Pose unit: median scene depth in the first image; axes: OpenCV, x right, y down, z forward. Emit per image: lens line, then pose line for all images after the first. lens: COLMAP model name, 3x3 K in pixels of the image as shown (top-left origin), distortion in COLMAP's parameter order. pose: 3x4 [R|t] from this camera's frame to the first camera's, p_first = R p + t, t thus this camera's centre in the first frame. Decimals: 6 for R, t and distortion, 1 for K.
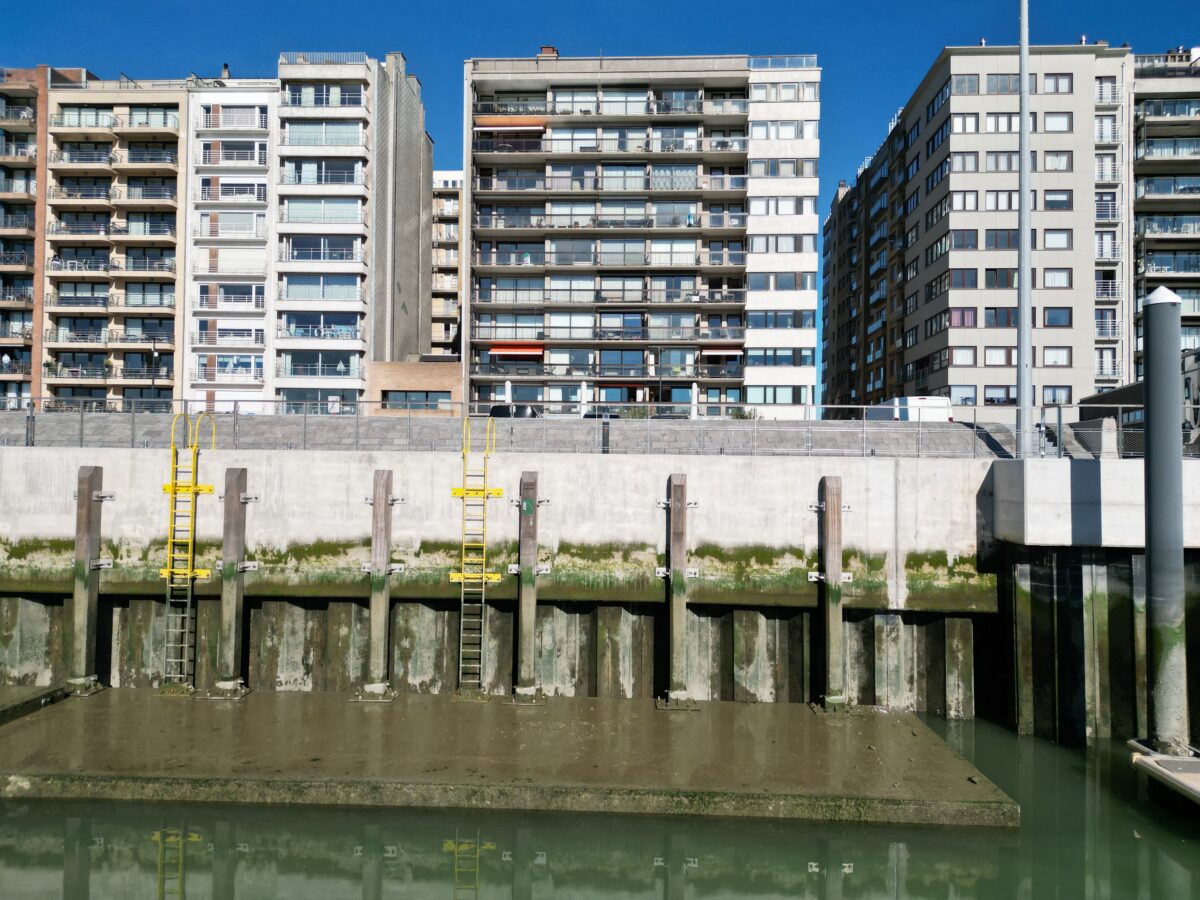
lens RADIAL K [[834.7, 0, 599.2], [0, 834.7, 454.1], [0, 0, 1]] dist [0.074497, -0.075857]
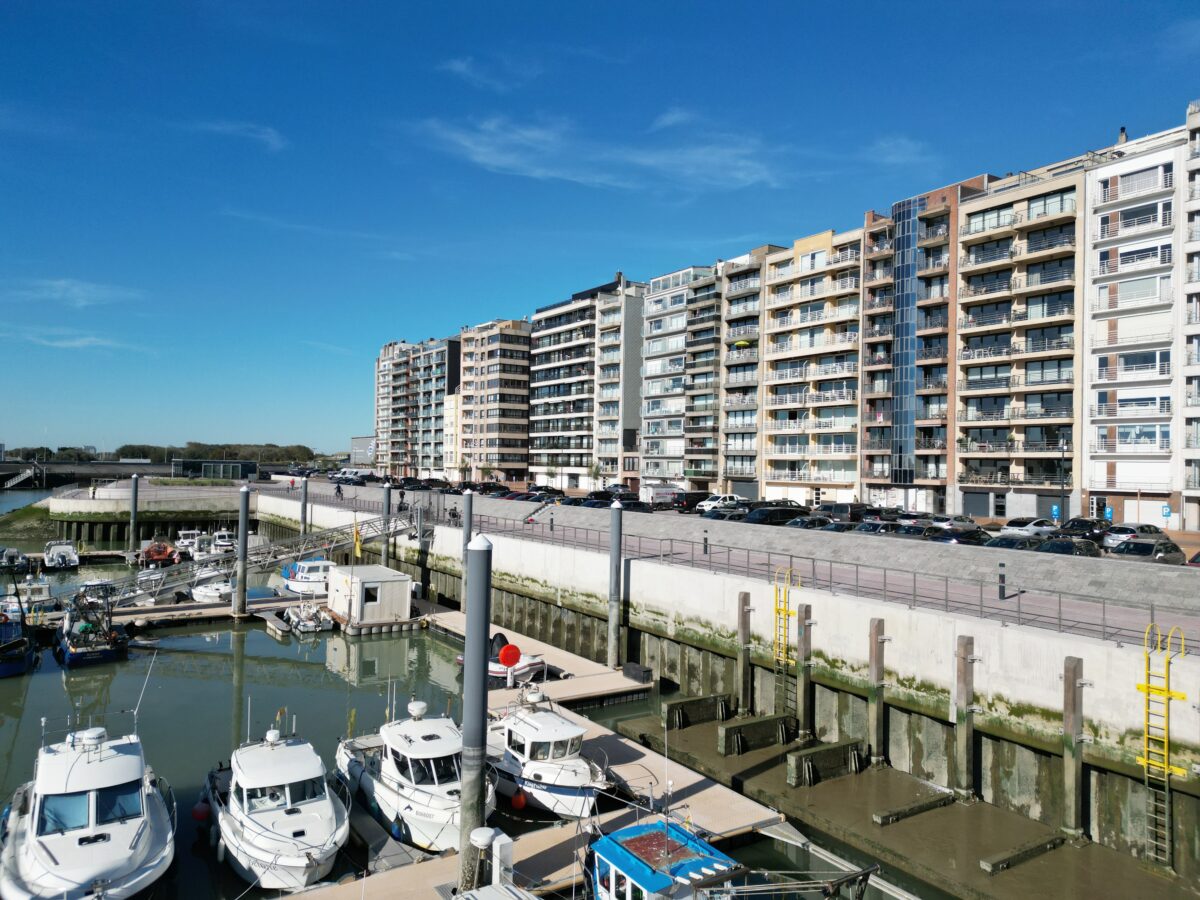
lens RADIAL K [[835.3, 0, 600.0], [0, 835.3, 450.0], [0, 0, 1]] dist [0.081722, -0.079906]
pose [[0.584788, -0.019741, -0.810946, 0.004040], [0.006837, 0.999788, -0.019408, -0.074844], [0.811157, 0.005806, 0.584799, -0.082222]]
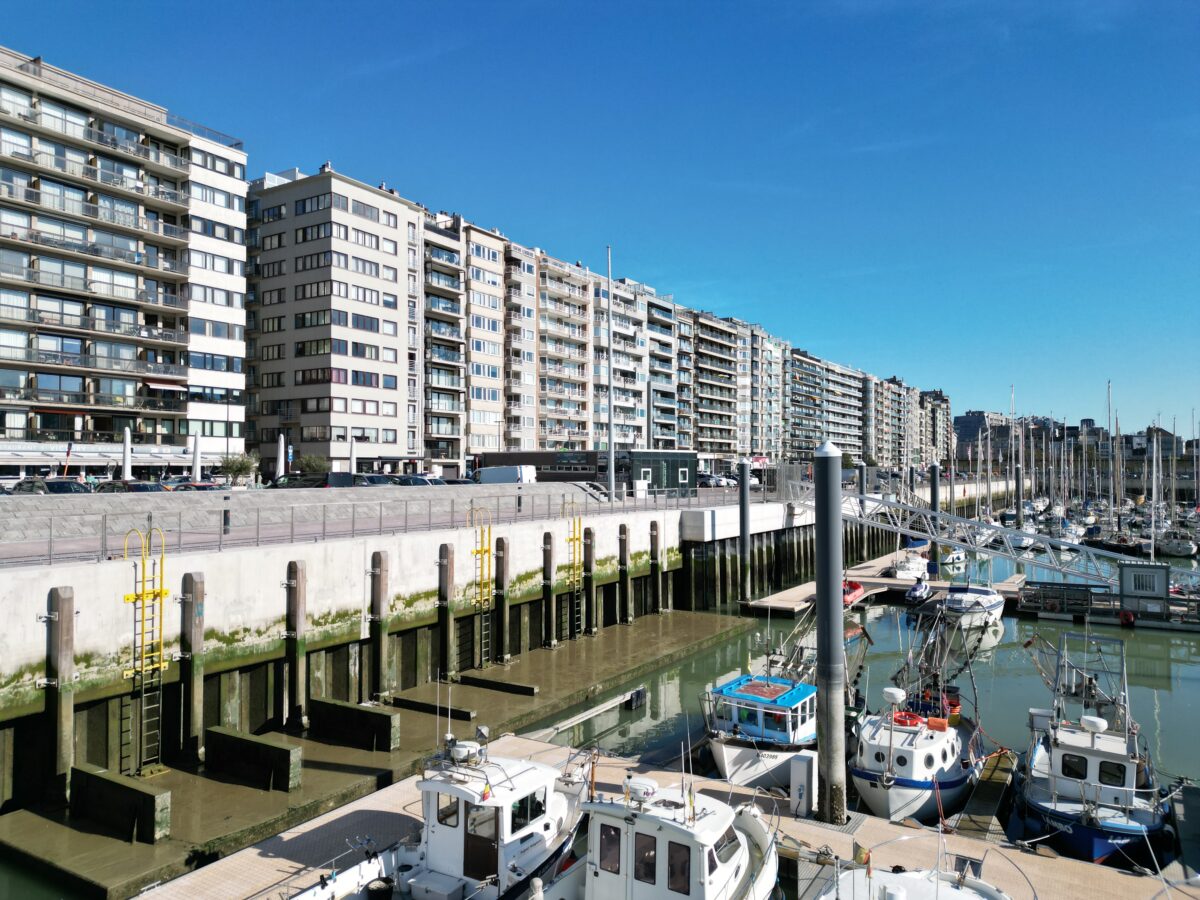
lens RADIAL K [[837.0, 0, 600.0], [0, 837.0, 450.0], [0, 0, 1]] dist [0.106205, -0.112633]
pose [[0.487445, 0.007675, 0.873120, -0.525303], [-0.016019, 0.999872, 0.000154, -0.048848], [-0.873007, -0.014062, 0.487505, -0.020002]]
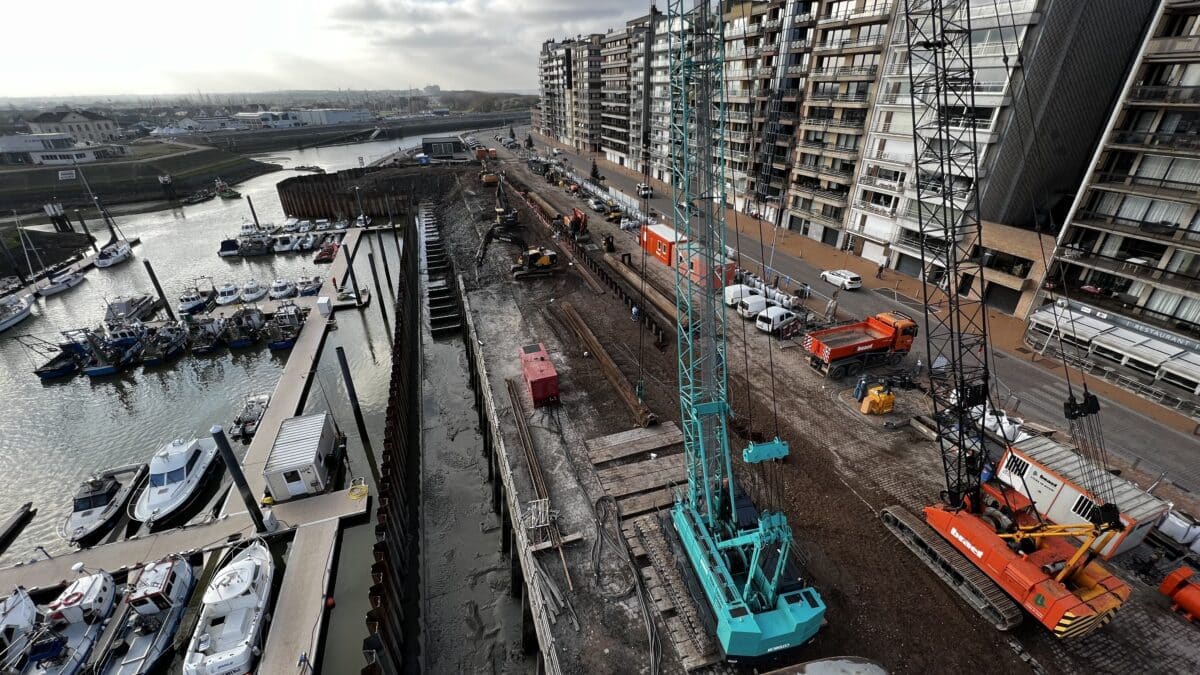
lens RADIAL K [[476.6, 0, 596.2], [0, 476.6, 336.5], [0, 0, 1]] dist [-0.002188, -0.000003]
pose [[0.356407, 0.416551, -0.836337, 0.178133], [0.038087, 0.887897, 0.458462, -0.296297], [0.933554, -0.195253, 0.300588, 0.251371]]
